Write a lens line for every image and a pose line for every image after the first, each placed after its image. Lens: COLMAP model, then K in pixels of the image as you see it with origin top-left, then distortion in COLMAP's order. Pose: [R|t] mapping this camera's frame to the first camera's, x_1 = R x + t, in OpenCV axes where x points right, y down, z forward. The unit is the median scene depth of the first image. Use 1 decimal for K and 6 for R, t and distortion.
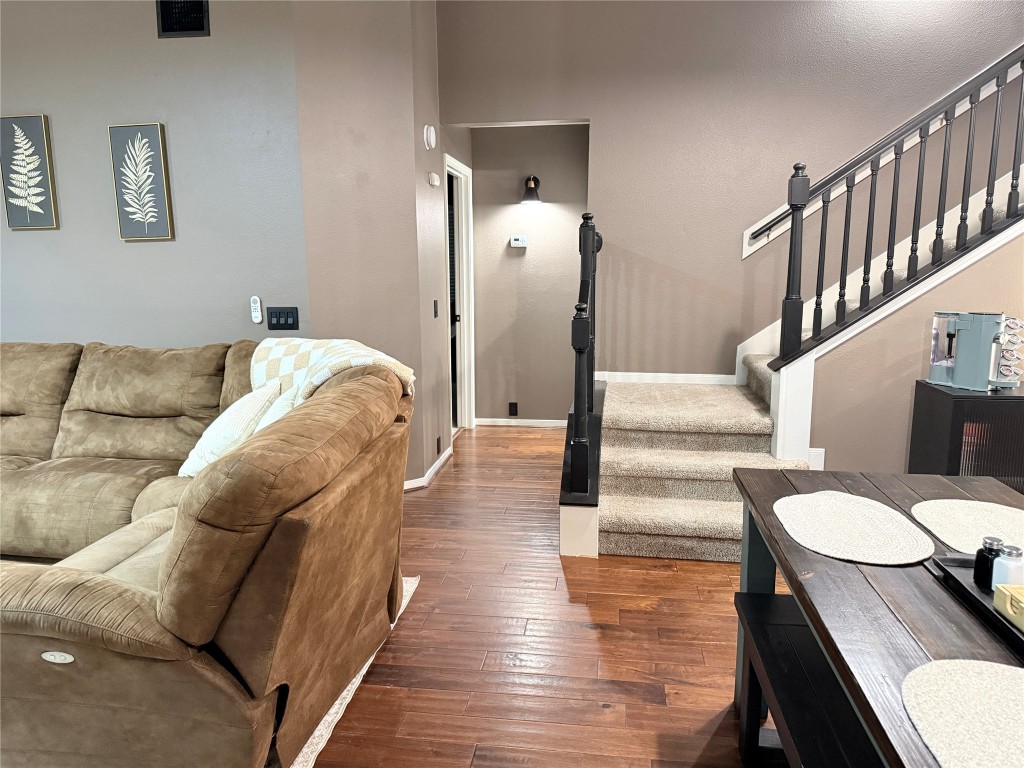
lens RADIAL K [[719.3, 0, 512.1], [0, 719.3, 384.0], [0, 0, 1]] dist [0.196832, -0.408588]
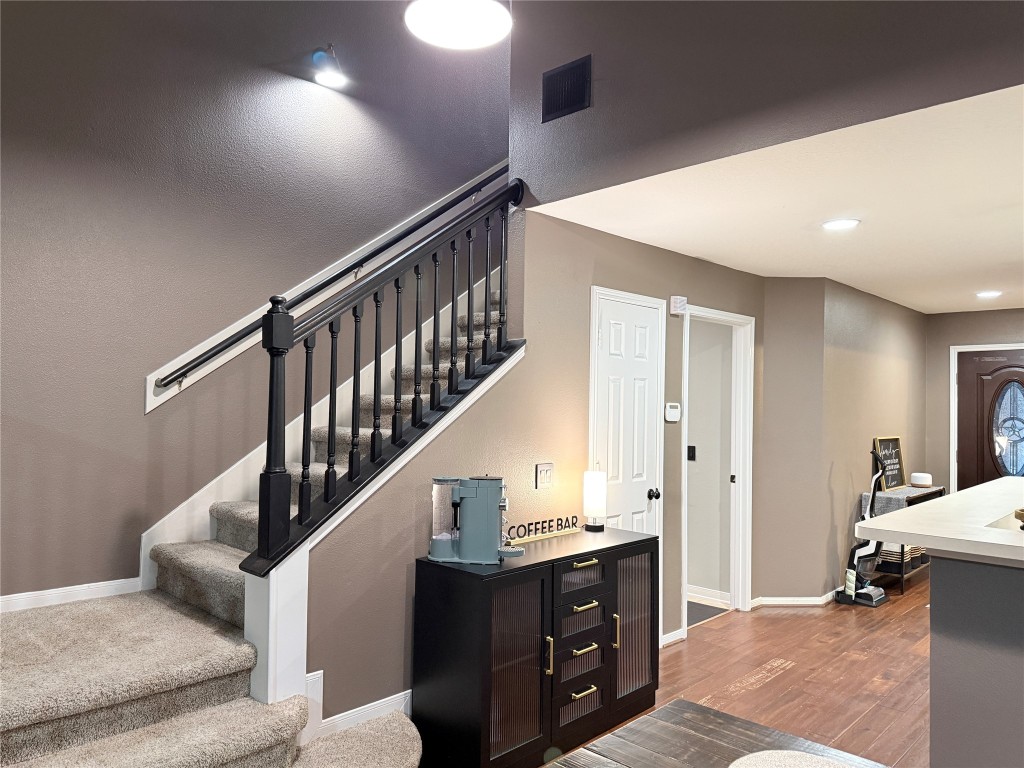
lens RADIAL K [[719.3, 0, 514.0], [0, 719.3, 382.0], [0, 0, 1]] dist [0.005041, -0.024760]
pose [[0.580143, 0.036605, 0.813692, -0.065051], [0.121659, 0.983889, -0.131001, -0.077404], [-0.805378, 0.174992, 0.566343, 0.364370]]
